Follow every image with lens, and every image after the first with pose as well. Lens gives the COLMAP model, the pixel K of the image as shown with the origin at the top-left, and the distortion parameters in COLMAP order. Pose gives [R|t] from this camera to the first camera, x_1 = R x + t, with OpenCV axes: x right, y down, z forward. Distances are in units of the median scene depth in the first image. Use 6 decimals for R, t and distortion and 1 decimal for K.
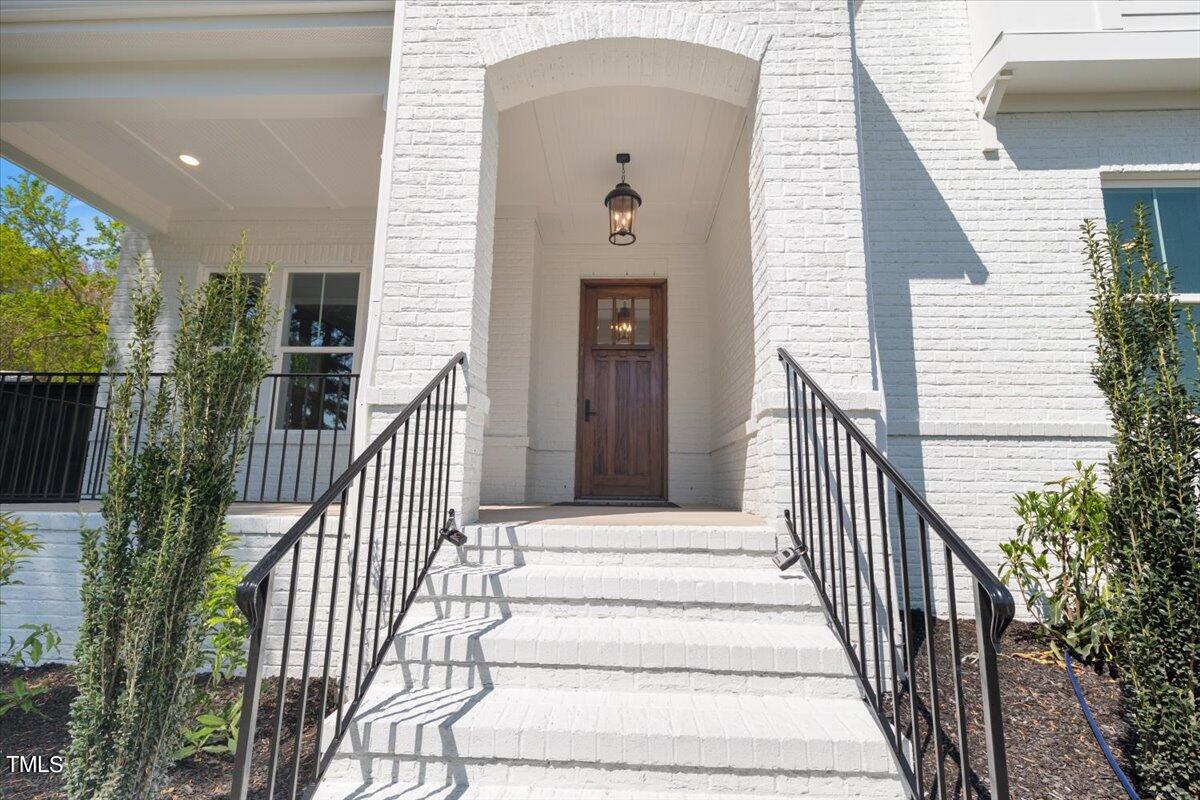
lens RADIAL K [[490.8, 0, 601.5], [0, 490.8, 397.8], [0, 0, 1]] dist [-0.011586, -0.000076]
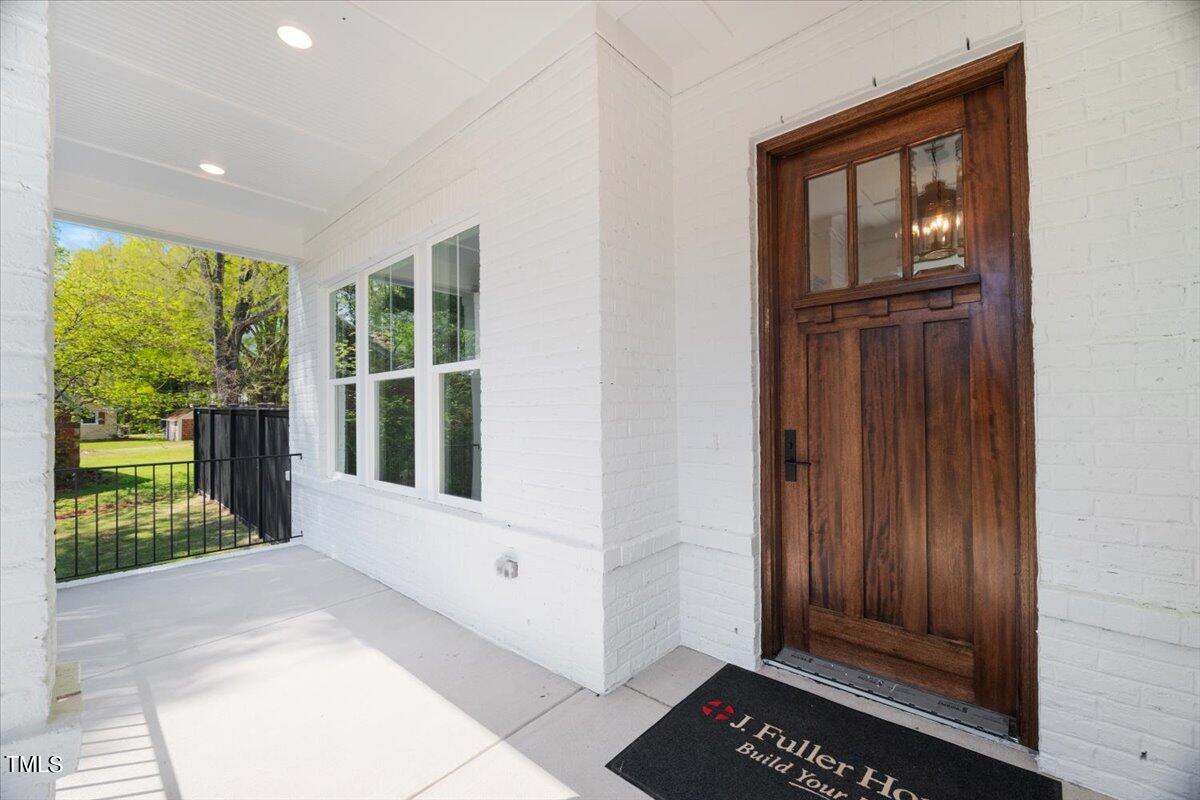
lens RADIAL K [[490.8, 0, 599.5], [0, 490.8, 404.5], [0, 0, 1]] dist [-0.011586, -0.000076]
pose [[0.770252, -0.031695, -0.636952, 0.115976], [0.123230, 0.987338, 0.099889, -0.080772], [0.625721, -0.155431, 0.764404, 0.561825]]
